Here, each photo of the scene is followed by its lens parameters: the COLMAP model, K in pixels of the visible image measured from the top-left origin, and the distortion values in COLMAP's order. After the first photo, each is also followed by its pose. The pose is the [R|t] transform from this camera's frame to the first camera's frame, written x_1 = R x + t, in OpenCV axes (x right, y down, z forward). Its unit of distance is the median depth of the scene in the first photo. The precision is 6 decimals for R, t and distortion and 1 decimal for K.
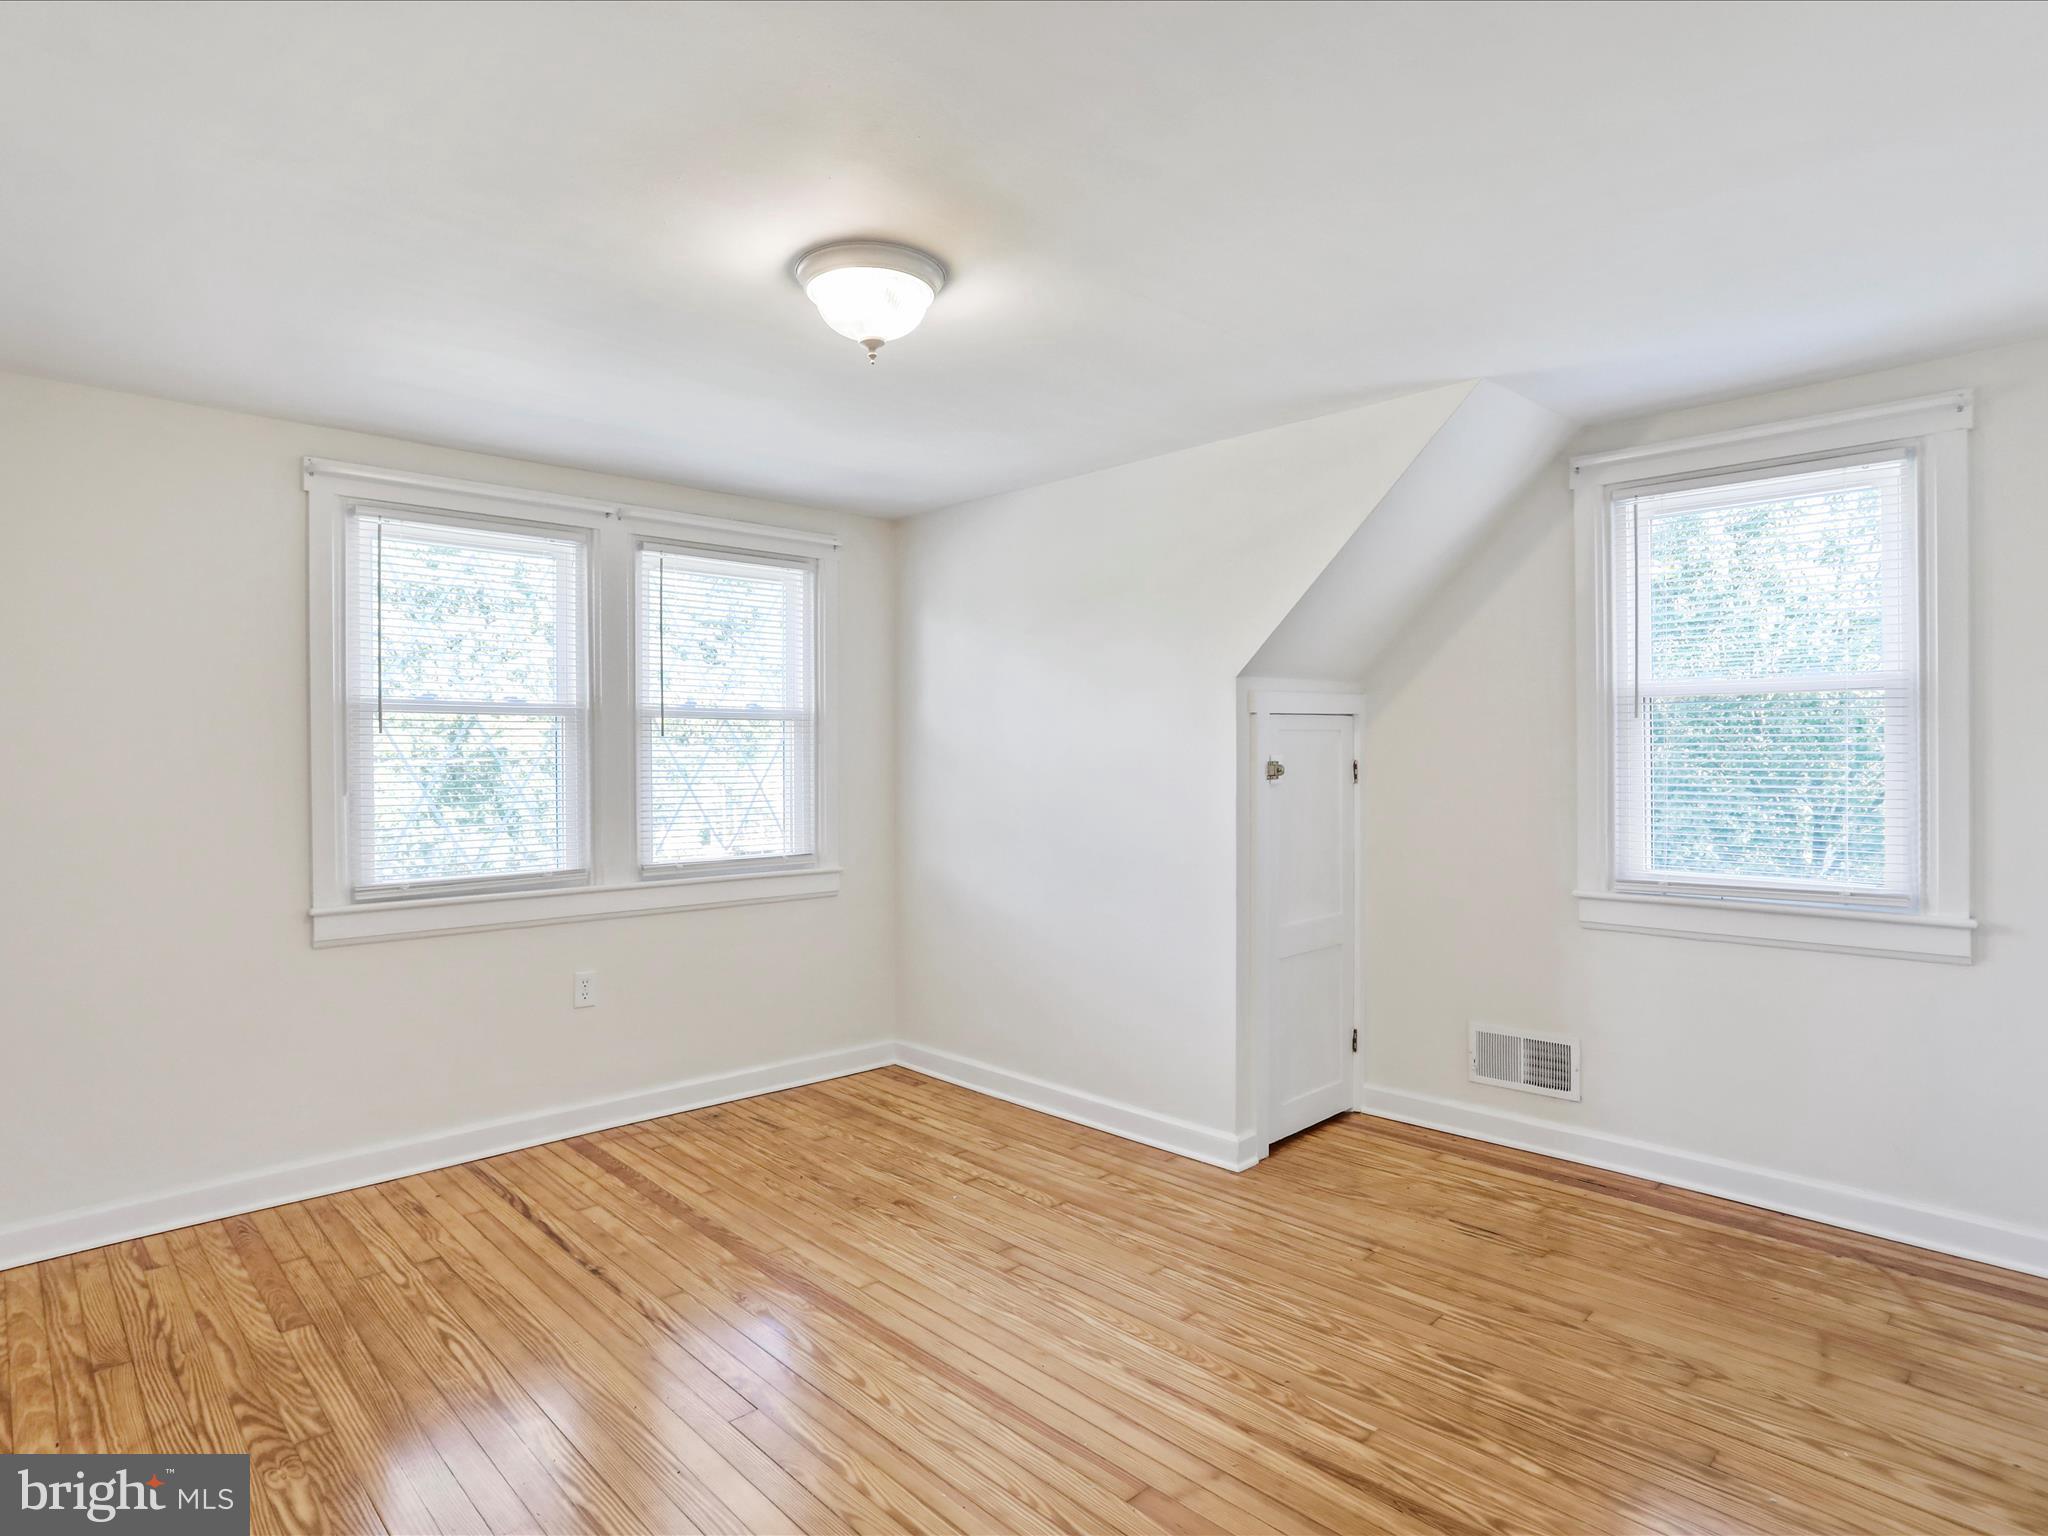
lens RADIAL K [[1115.5, 0, 1014.4], [0, 1115.5, 757.2], [0, 0, 1]] dist [-0.044774, 0.021189]
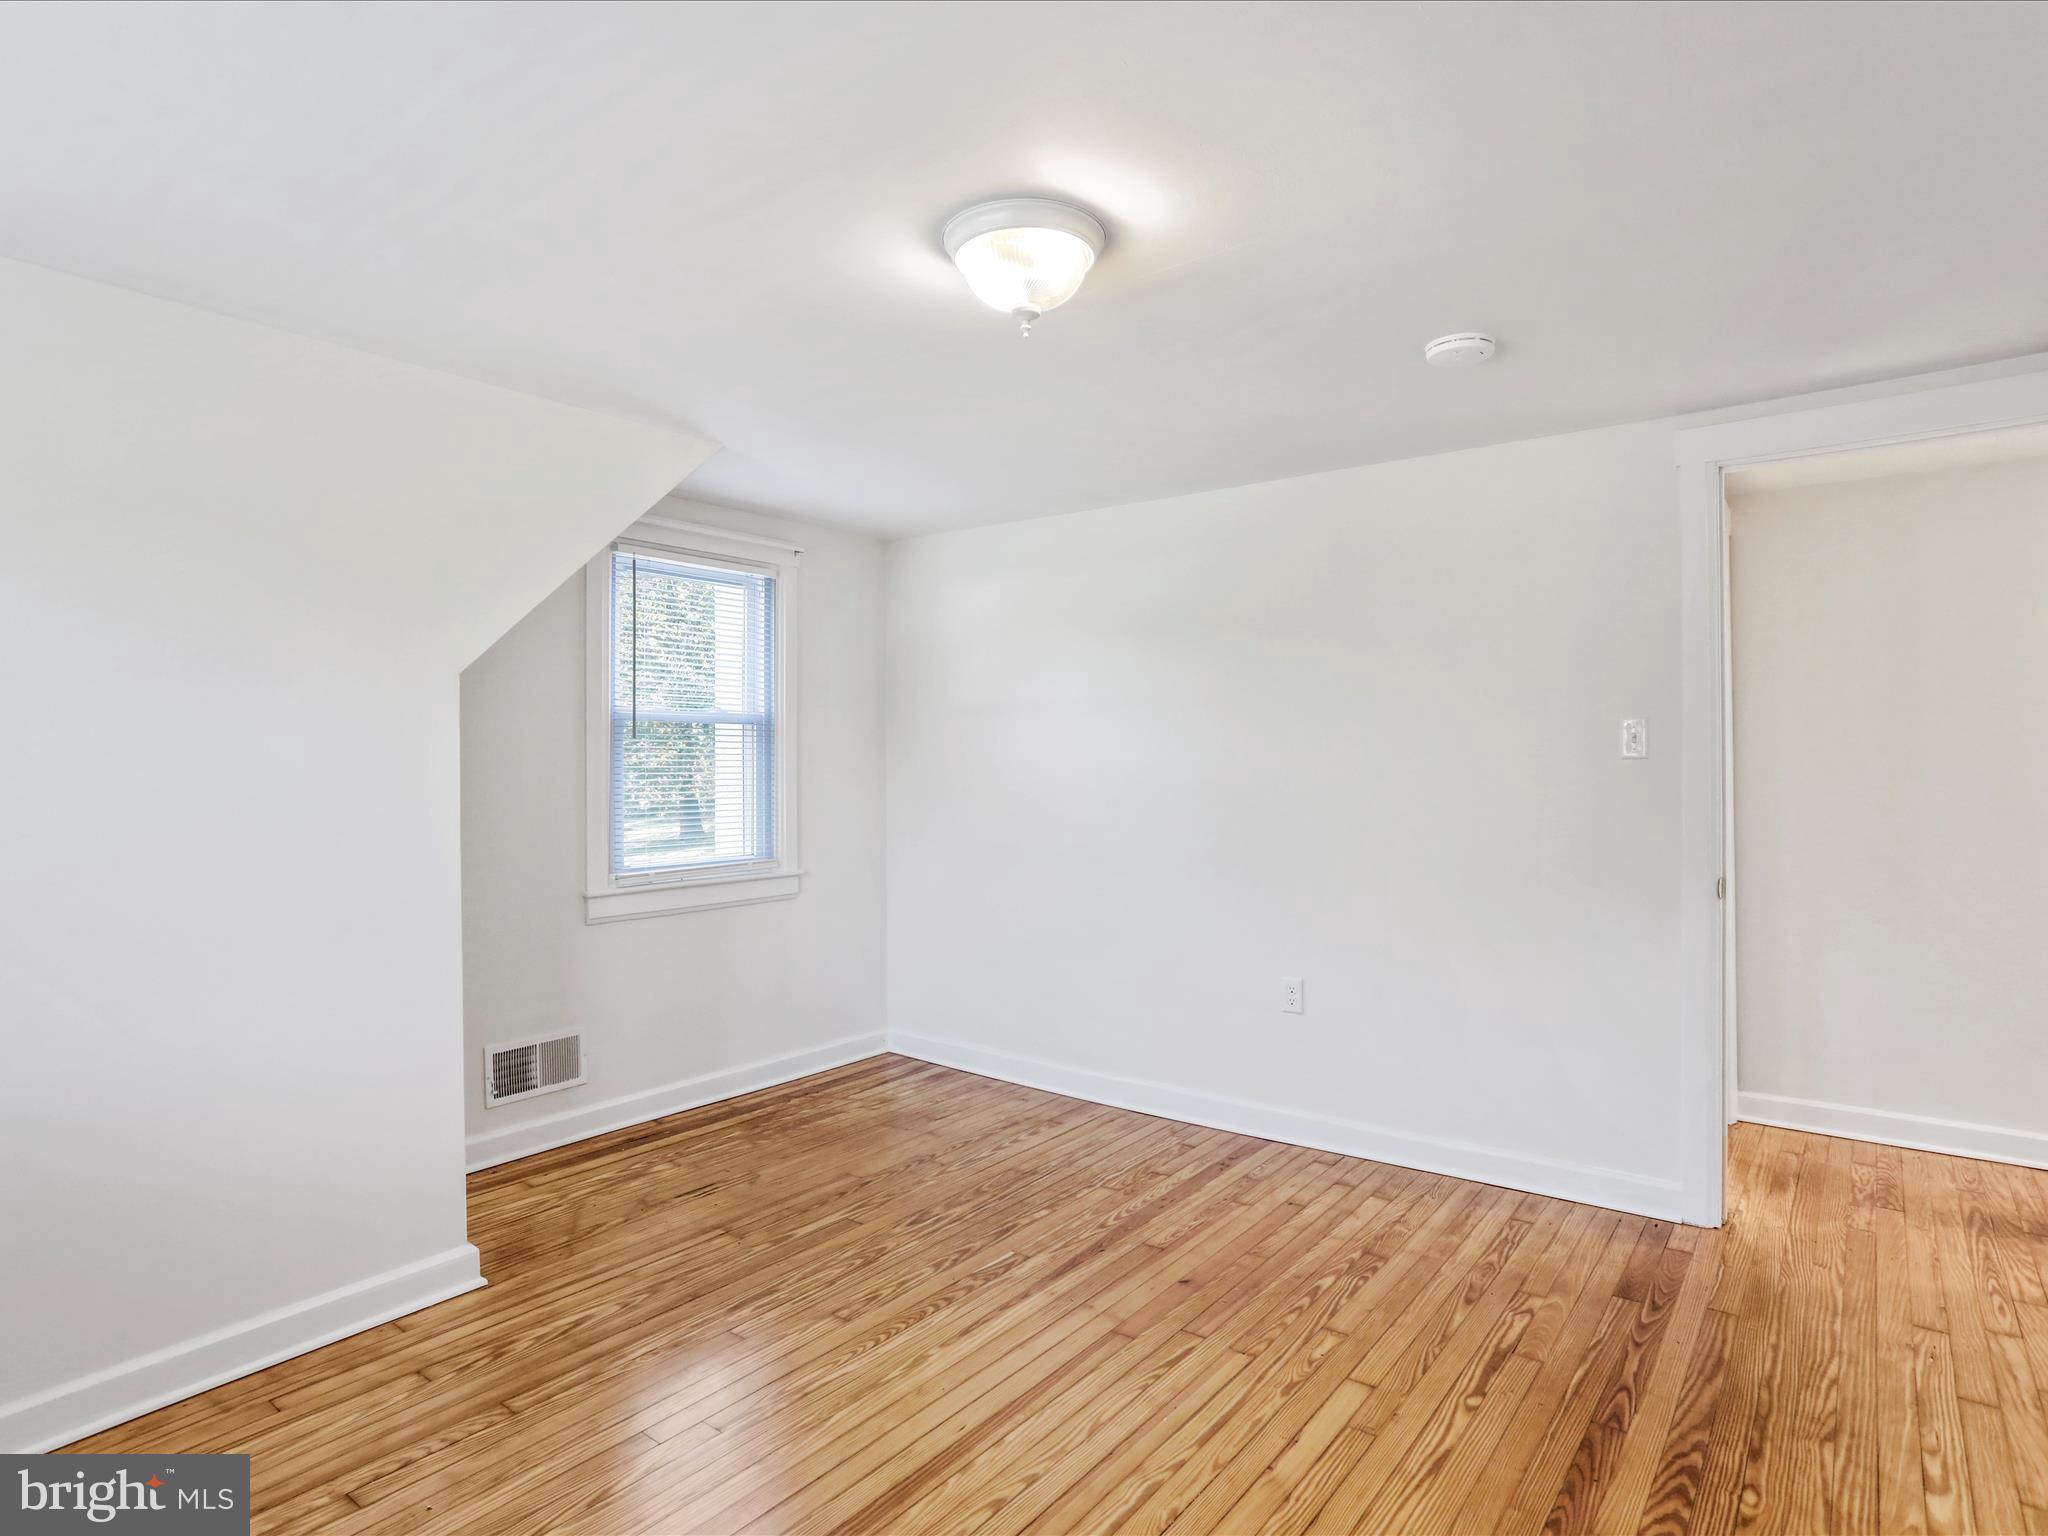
lens RADIAL K [[1115.5, 0, 1014.4], [0, 1115.5, 757.2], [0, 0, 1]] dist [-0.044774, 0.021189]
pose [[-0.135929, 0.010417, 0.990664, -0.817569], [0.009112, 0.999916, -0.009264, -0.000300], [-0.990677, 0.007767, -0.136013, 0.908921]]
